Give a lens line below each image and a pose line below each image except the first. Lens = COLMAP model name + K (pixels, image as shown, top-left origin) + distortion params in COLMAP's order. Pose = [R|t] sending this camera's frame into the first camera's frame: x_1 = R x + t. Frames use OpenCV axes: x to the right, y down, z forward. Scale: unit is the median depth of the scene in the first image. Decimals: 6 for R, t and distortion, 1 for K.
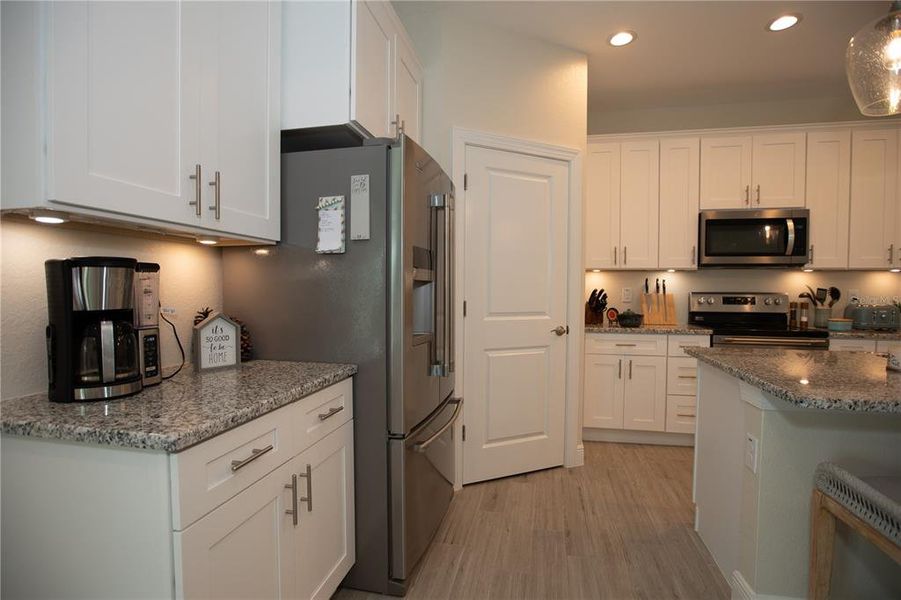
lens RADIAL K [[436.9, 0, 450.8], [0, 436.9, 302.8], [0, 0, 1]] dist [-0.058421, 0.024579]
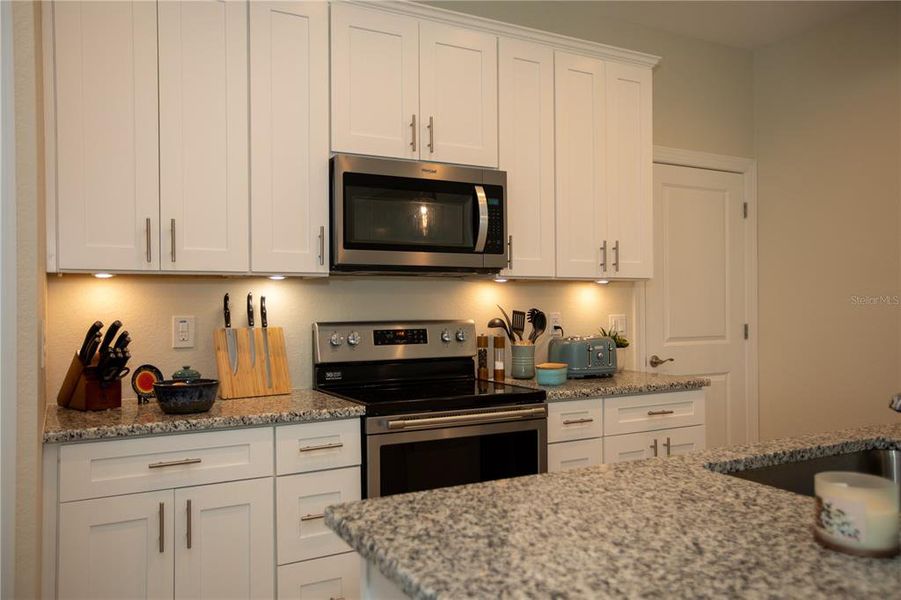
lens RADIAL K [[712.1, 0, 450.5], [0, 712.1, 300.0], [0, 0, 1]] dist [0.004899, 0.013752]
pose [[0.754955, -0.004958, 0.655758, 0.160710], [0.031498, 0.999091, -0.028708, -0.024468], [-0.655019, 0.042329, 0.754425, 0.323679]]
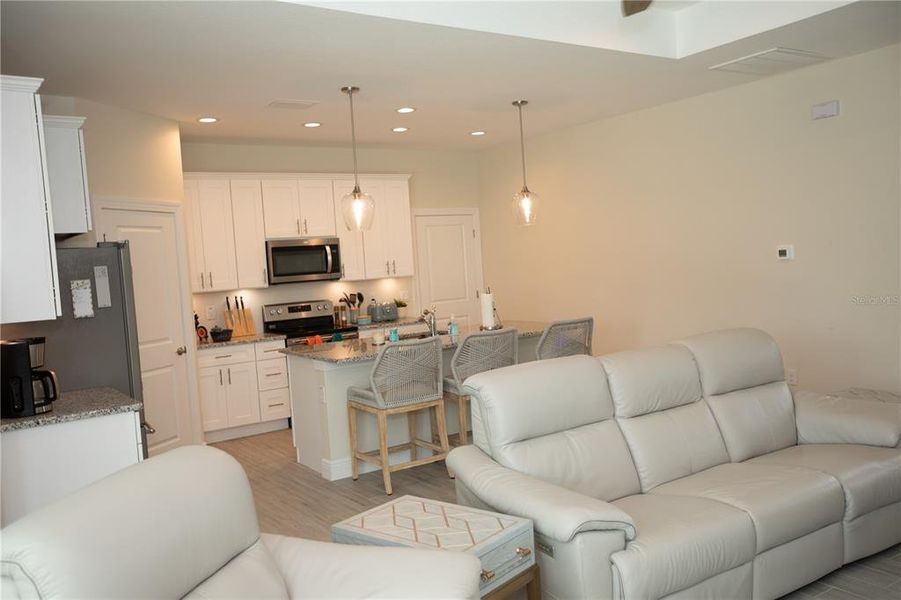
lens RADIAL K [[764.1, 0, 450.5], [0, 764.1, 300.0], [0, 0, 1]] dist [0.019526, 0.010951]
pose [[0.686161, -0.088418, 0.722056, -0.655347], [0.089673, 0.995296, 0.036662, -0.076741], [-0.721901, 0.039593, 0.690863, -0.889446]]
